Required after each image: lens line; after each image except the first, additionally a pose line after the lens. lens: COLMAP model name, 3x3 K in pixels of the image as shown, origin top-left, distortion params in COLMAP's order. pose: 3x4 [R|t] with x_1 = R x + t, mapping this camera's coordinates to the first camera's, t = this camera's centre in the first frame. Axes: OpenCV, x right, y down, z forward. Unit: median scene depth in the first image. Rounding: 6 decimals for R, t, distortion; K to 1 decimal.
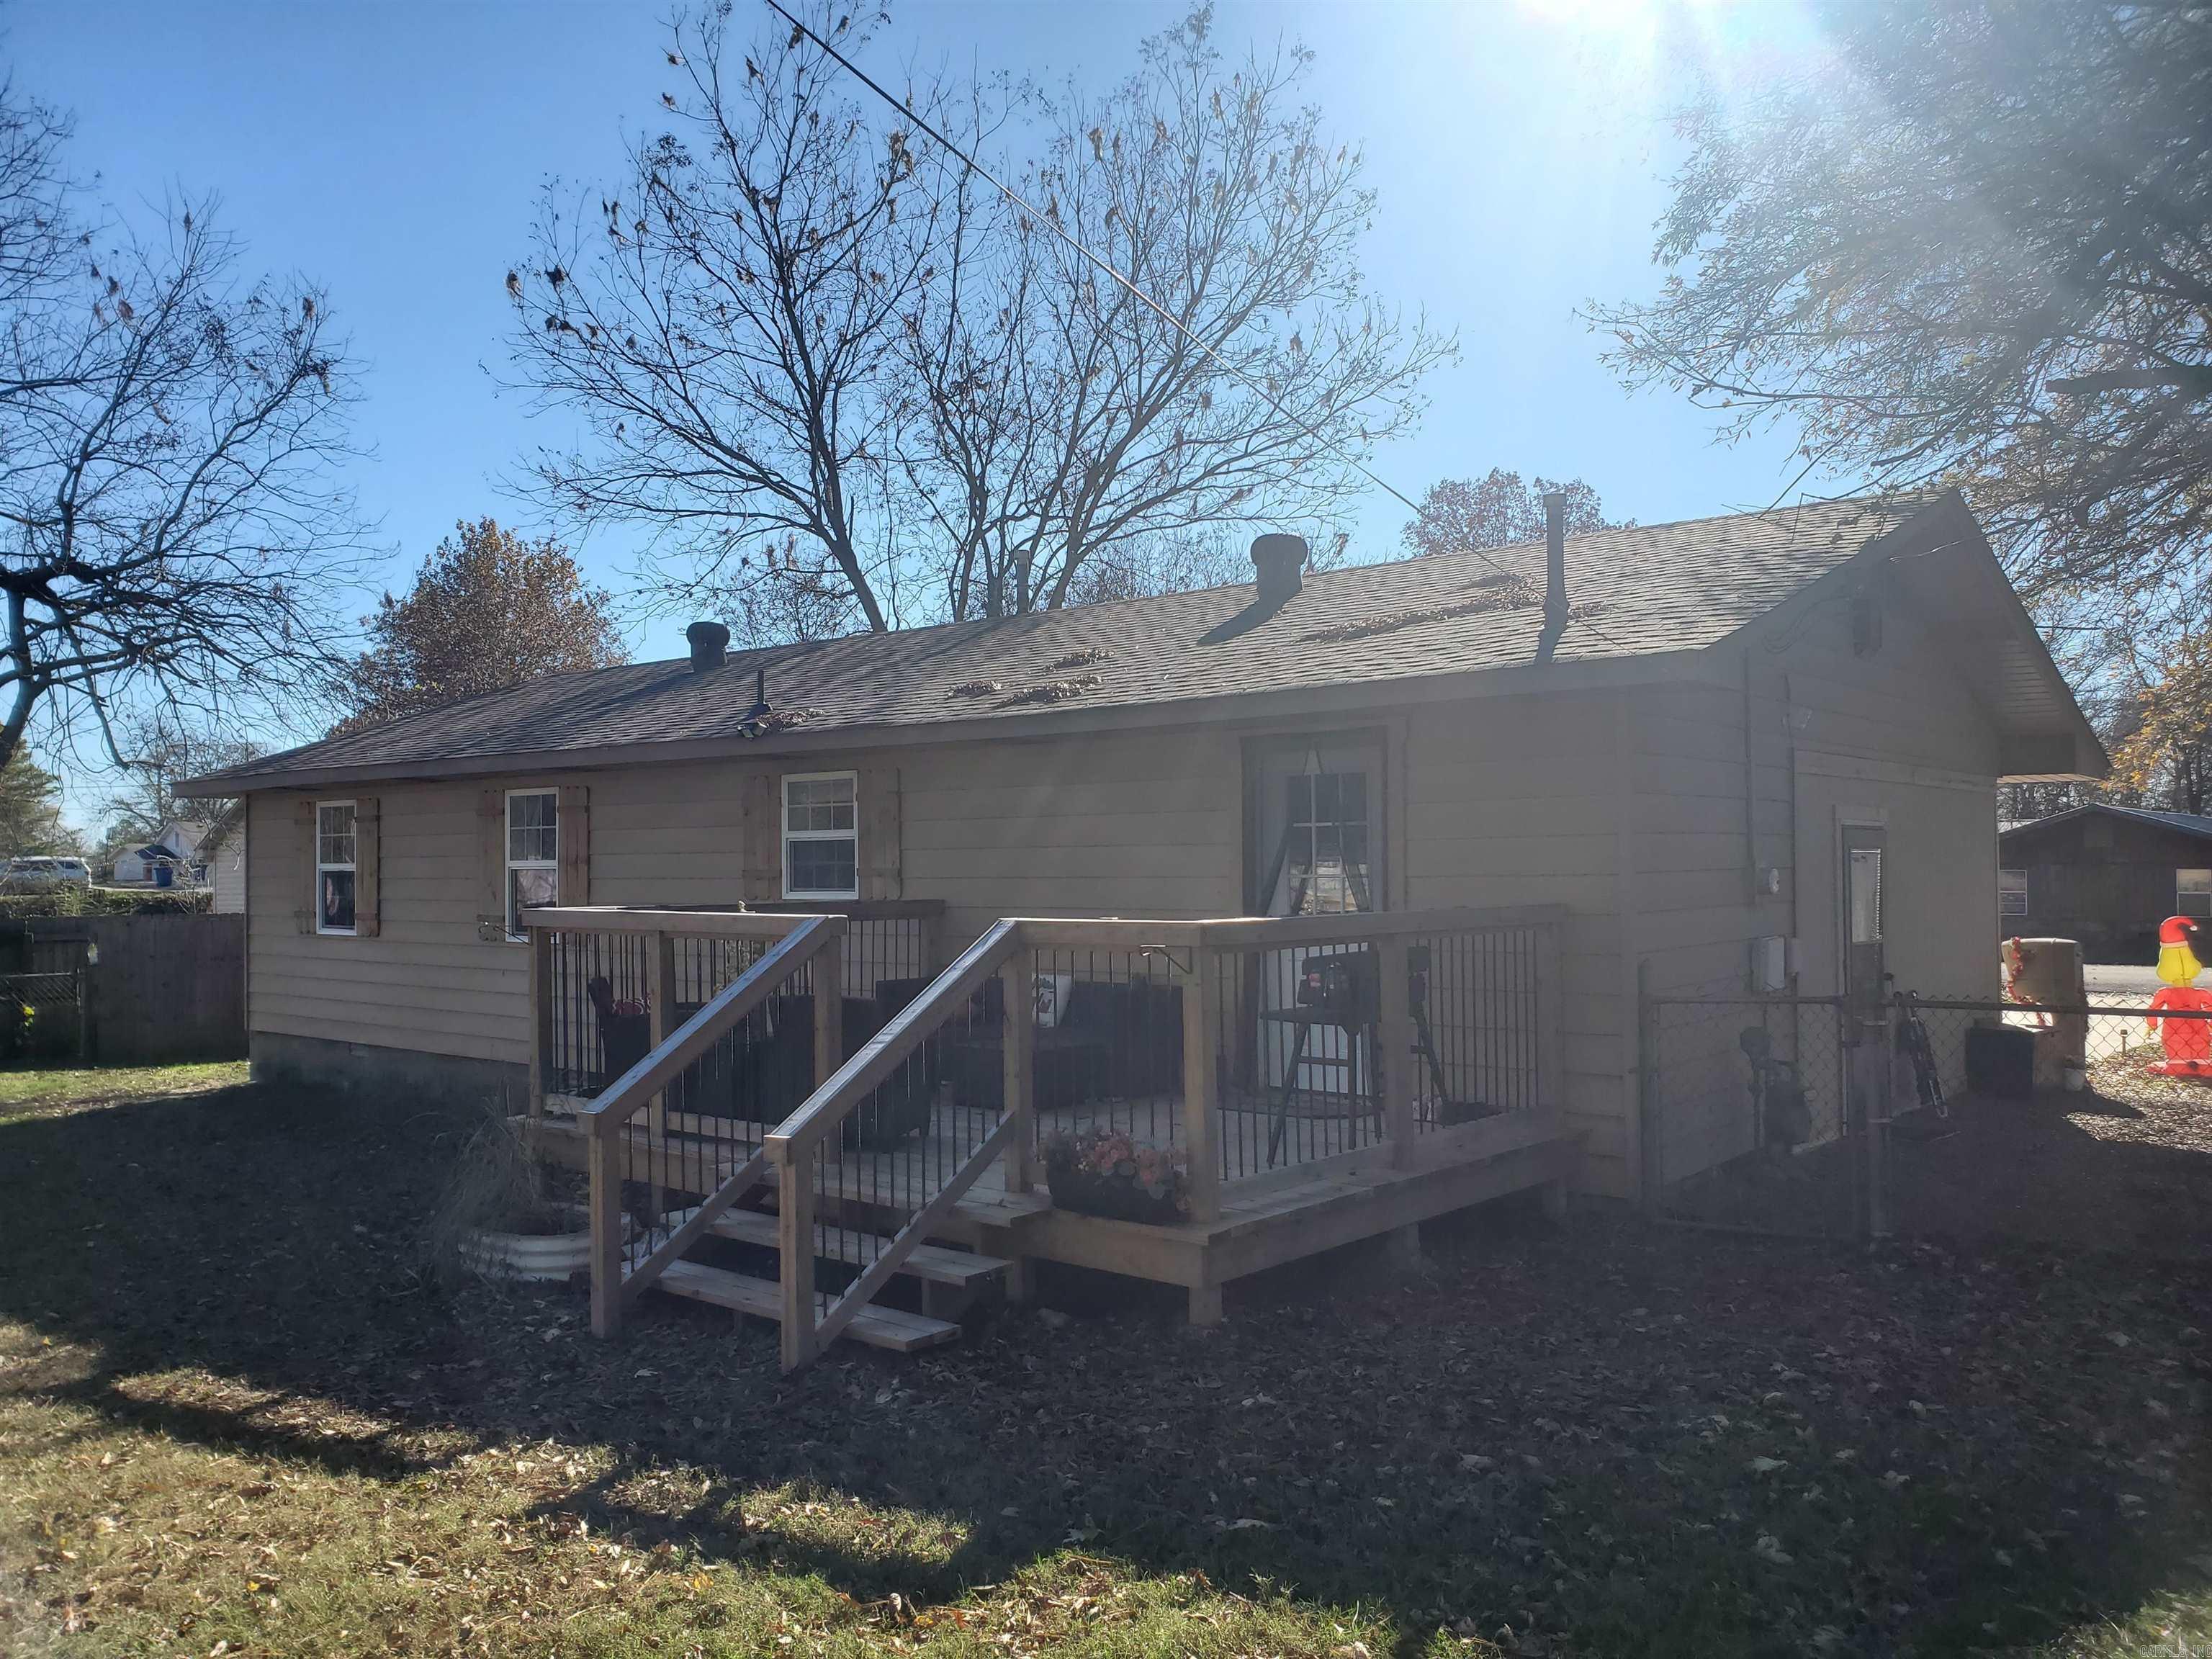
lens RADIAL K [[1695.7, 0, 1098.2], [0, 1695.7, 828.6], [0, 0, 1]] dist [0.022708, -0.011581]
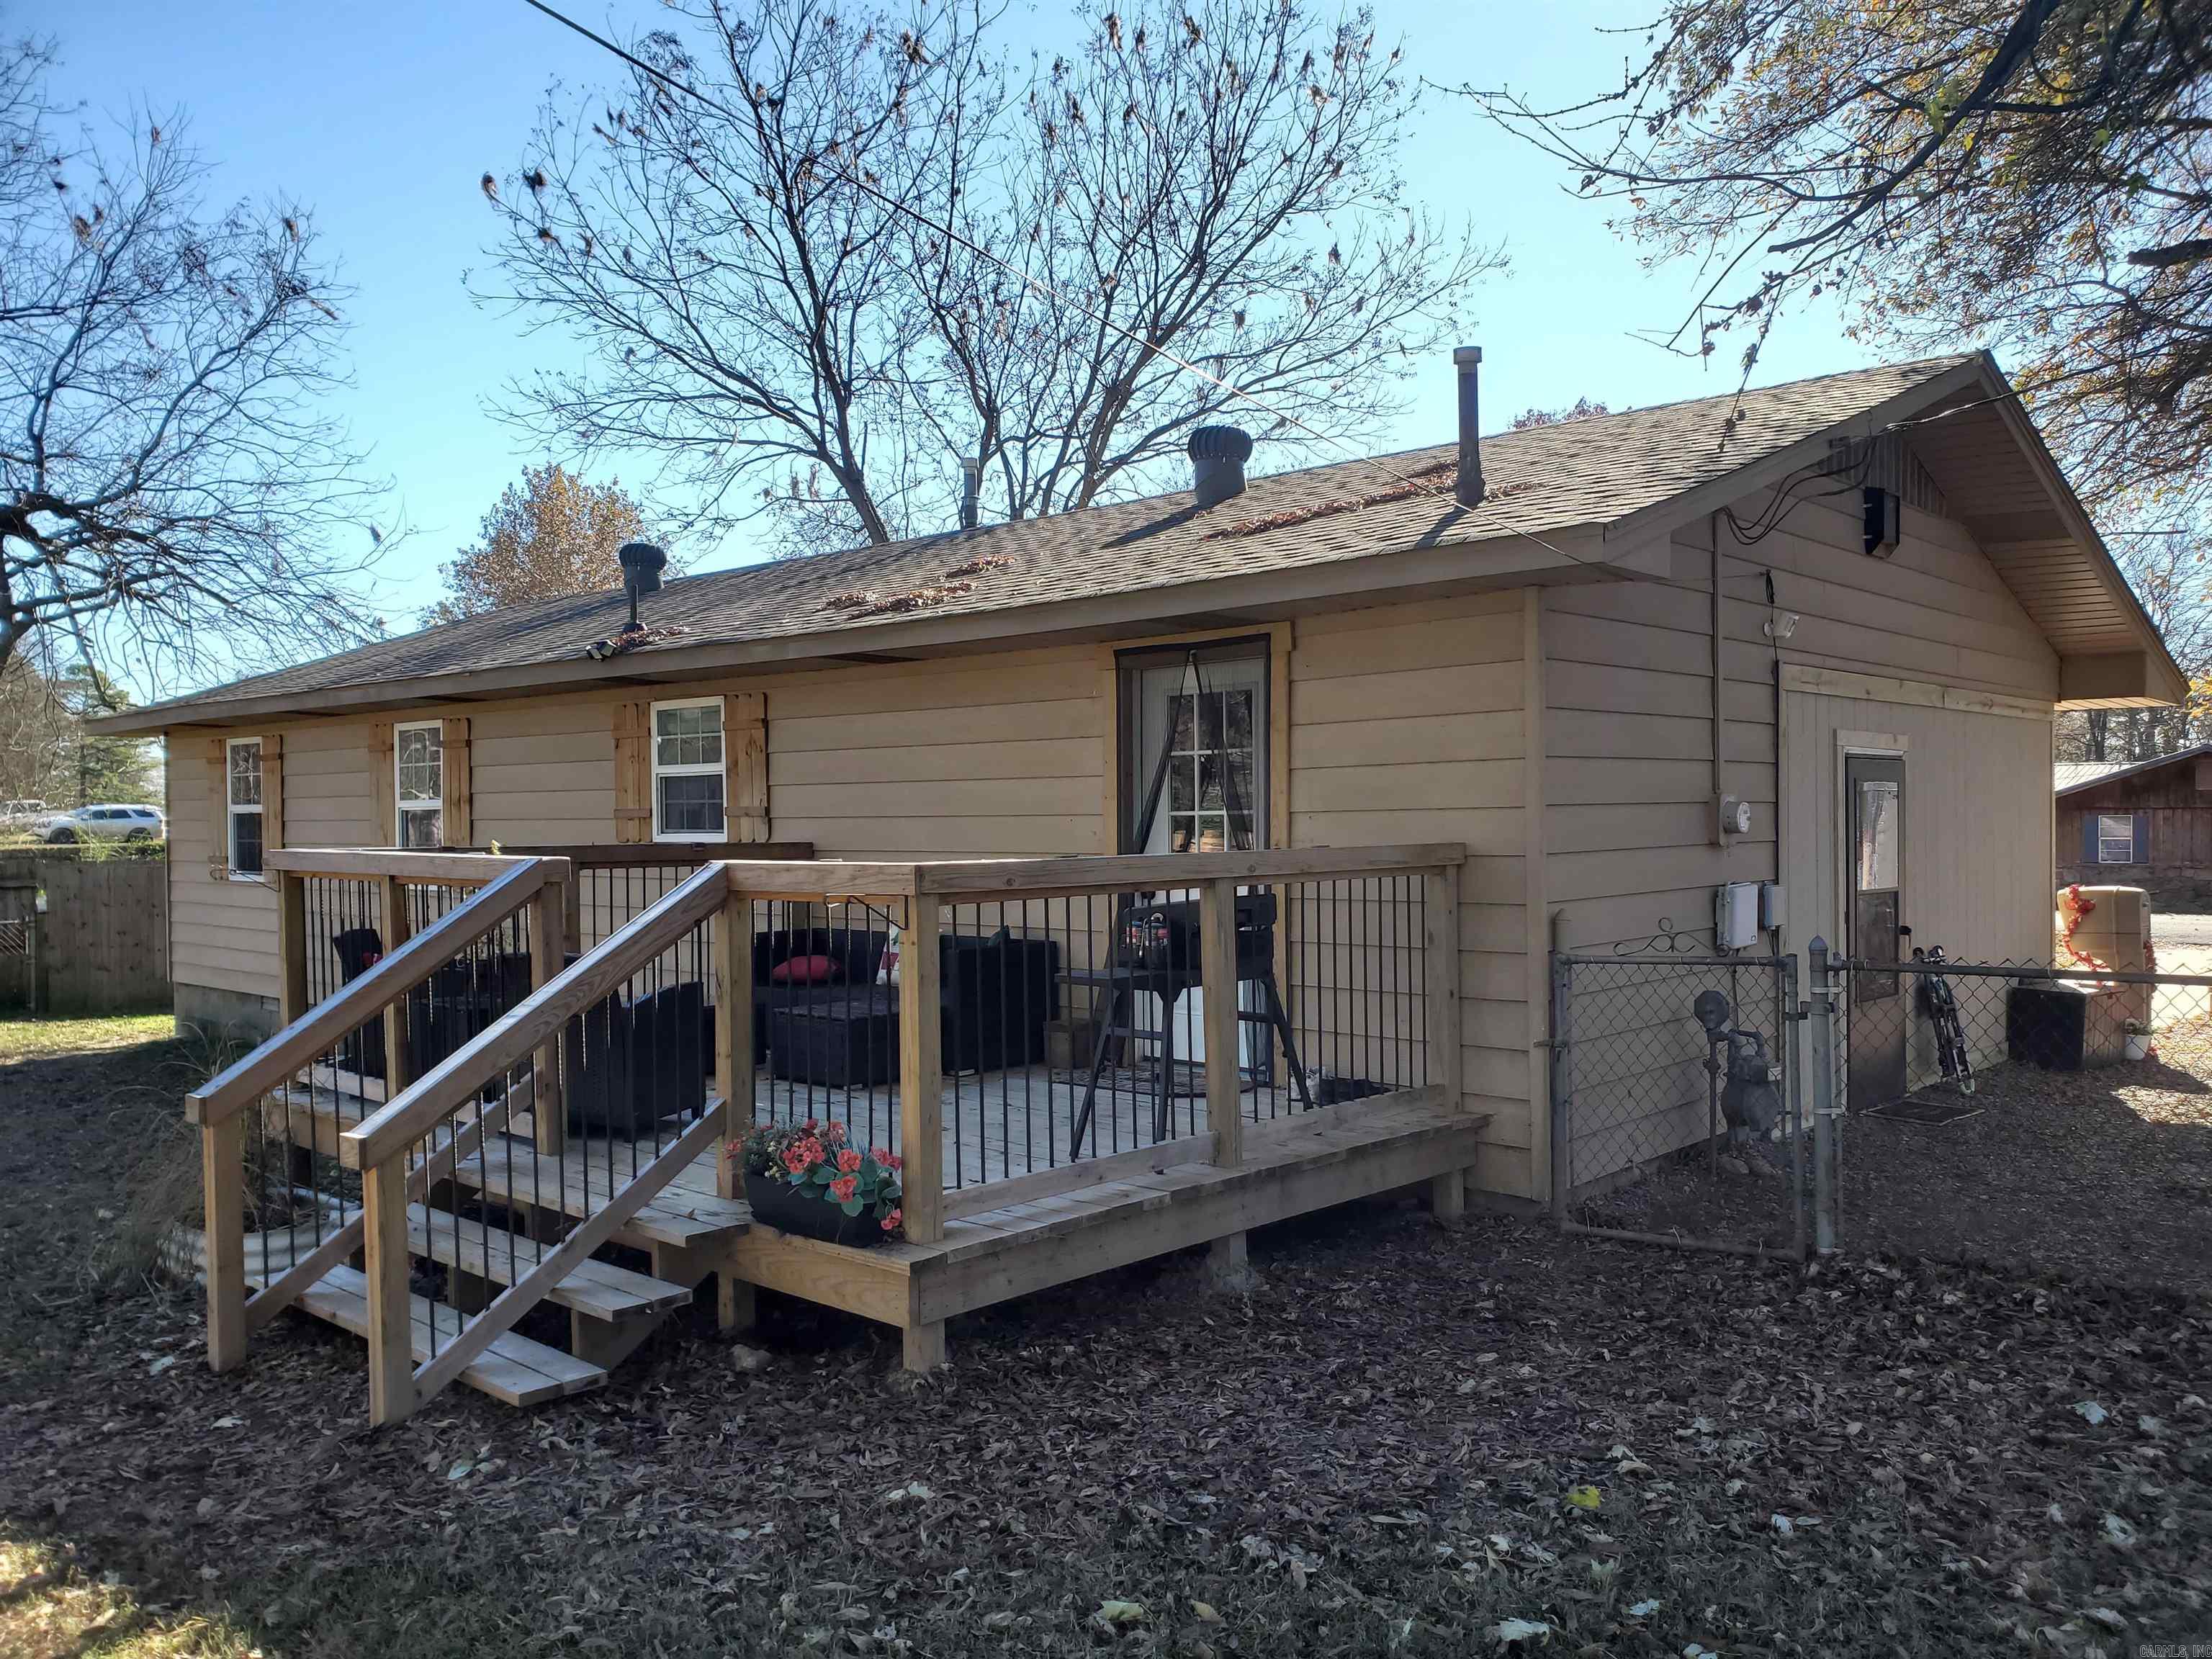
lens RADIAL K [[1695.7, 0, 1116.4], [0, 1695.7, 838.3], [0, 0, 1]] dist [0.022708, -0.011581]
pose [[0.998956, -0.000437, -0.045682, 0.112547], [0.002078, 0.999354, 0.035879, 0.009304], [0.045637, -0.035937, 0.998311, 0.131576]]
